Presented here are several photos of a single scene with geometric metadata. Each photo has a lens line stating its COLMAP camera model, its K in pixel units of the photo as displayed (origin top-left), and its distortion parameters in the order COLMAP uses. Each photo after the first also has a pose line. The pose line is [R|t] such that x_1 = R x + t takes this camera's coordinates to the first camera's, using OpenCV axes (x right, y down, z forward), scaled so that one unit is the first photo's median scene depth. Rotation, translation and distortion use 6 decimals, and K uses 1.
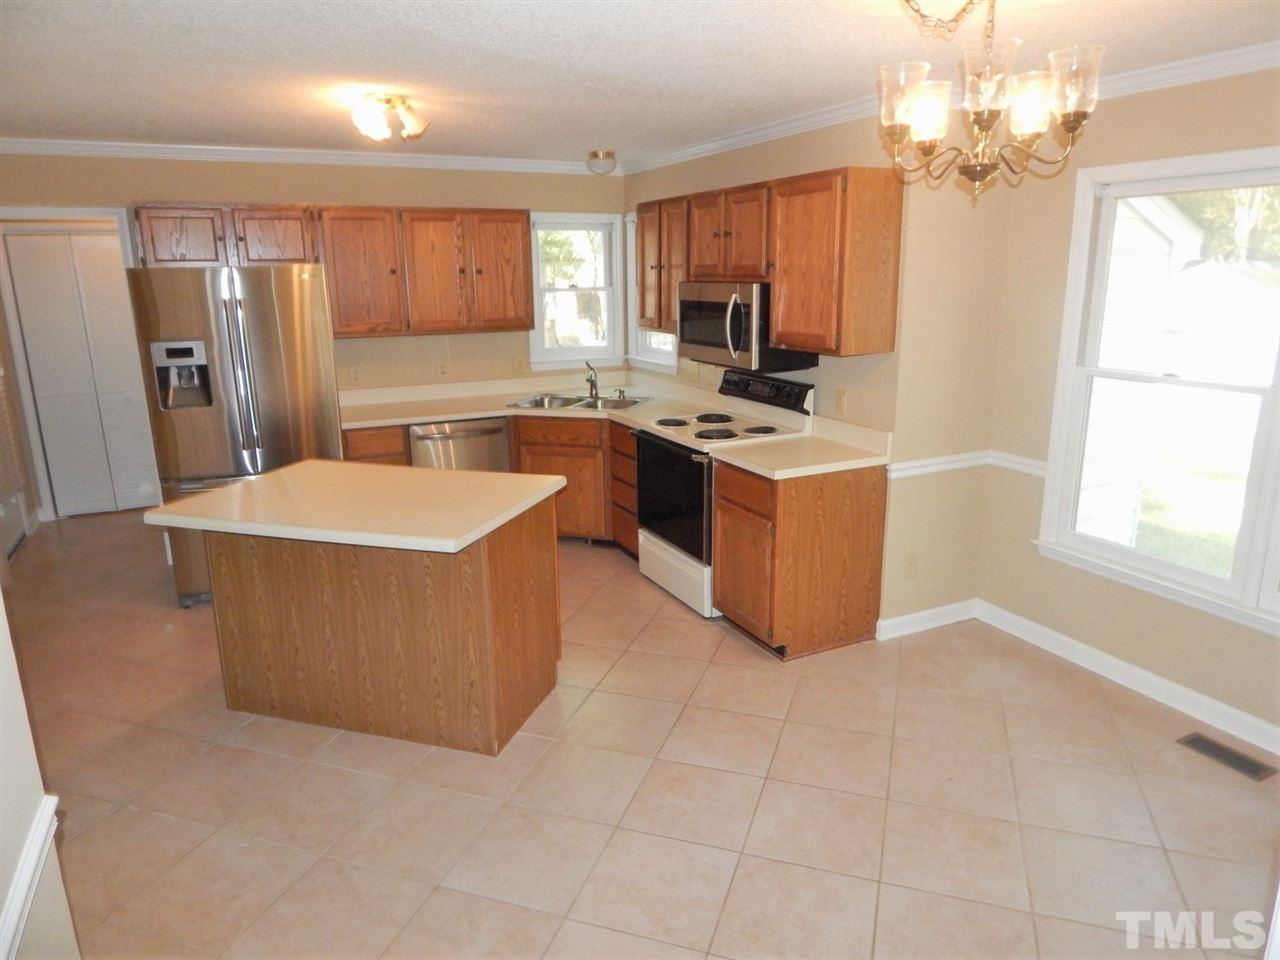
lens RADIAL K [[847.5, 0, 640.0], [0, 847.5, 480.0], [0, 0, 1]] dist [0.001229, -0.001852]
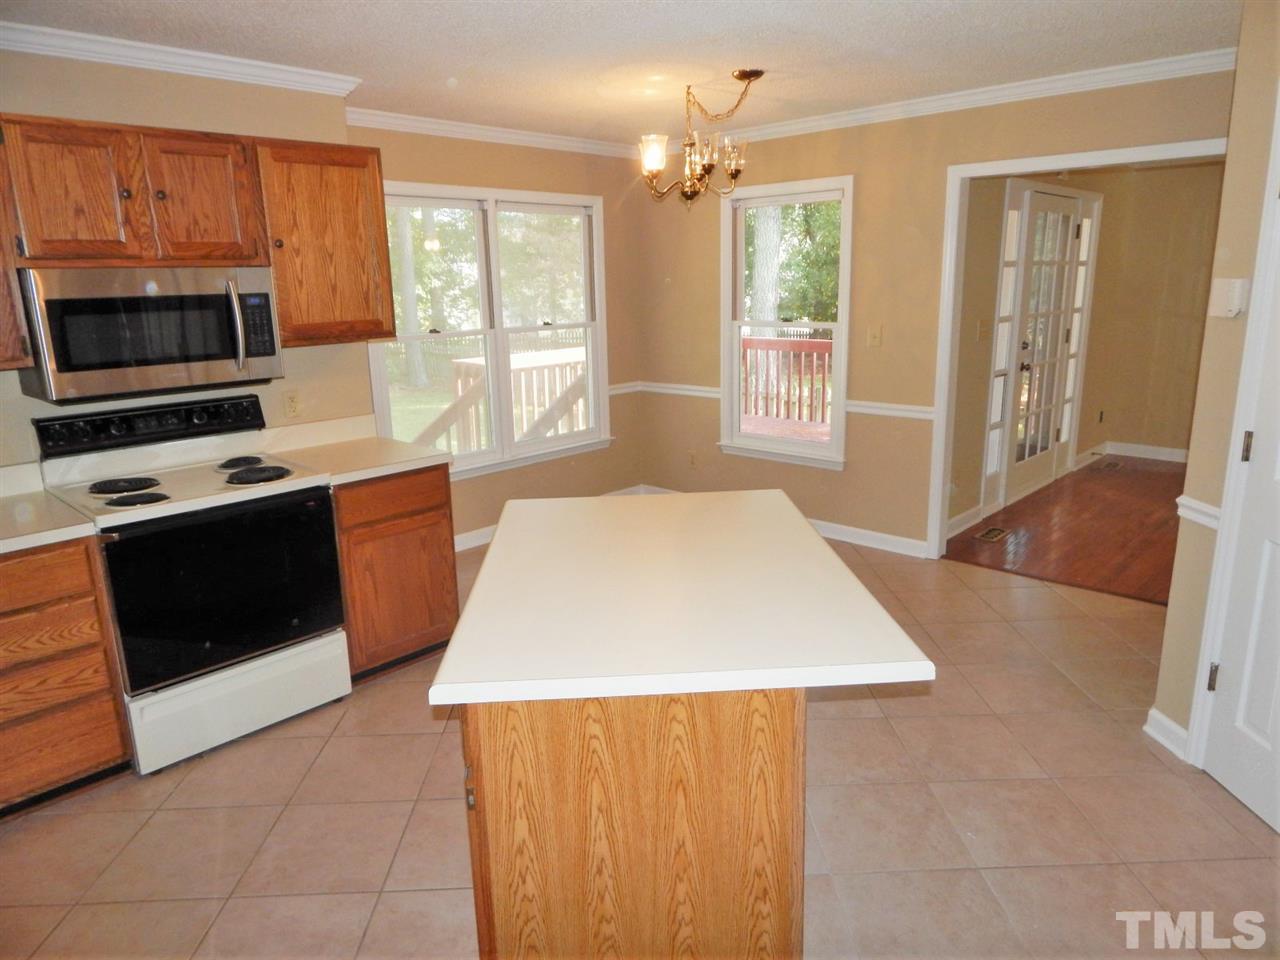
lens RADIAL K [[848.0, 0, 645.8], [0, 848.0, 476.4], [0, 0, 1]] dist [0.005639, -0.003752]
pose [[-0.361661, -0.197128, 0.911231, -0.731965], [0.252121, 0.920295, 0.299153, -0.196826], [-0.897573, 0.337933, -0.283134, 0.958484]]
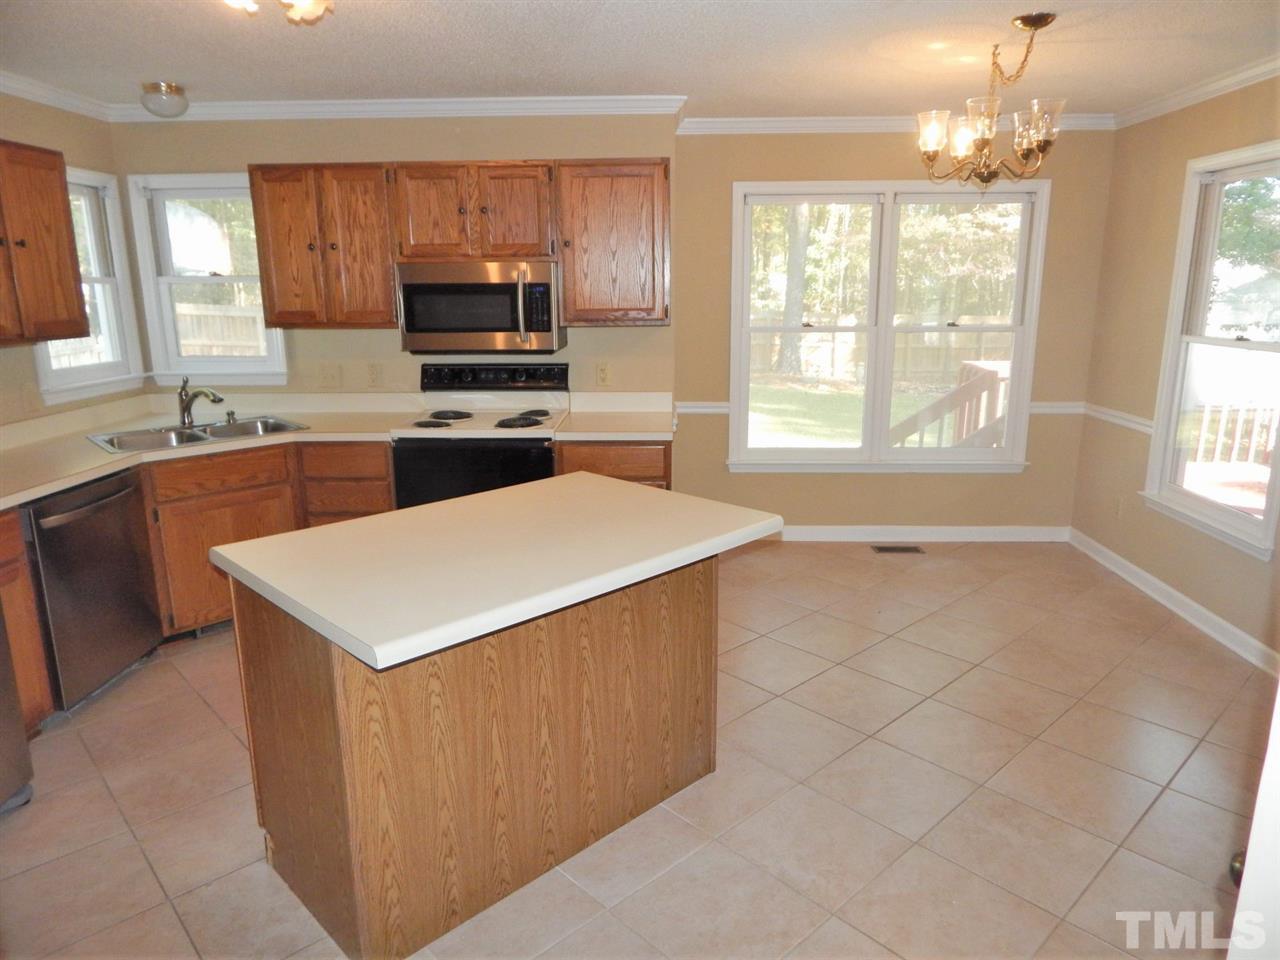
lens RADIAL K [[848.0, 0, 645.8], [0, 848.0, 476.4], [0, 0, 1]] dist [0.005639, -0.003752]
pose [[0.463073, -0.190667, 0.865569, -0.709376], [0.216838, 0.971281, 0.097947, -0.060545], [-0.859386, 0.142332, 0.491118, 0.445428]]
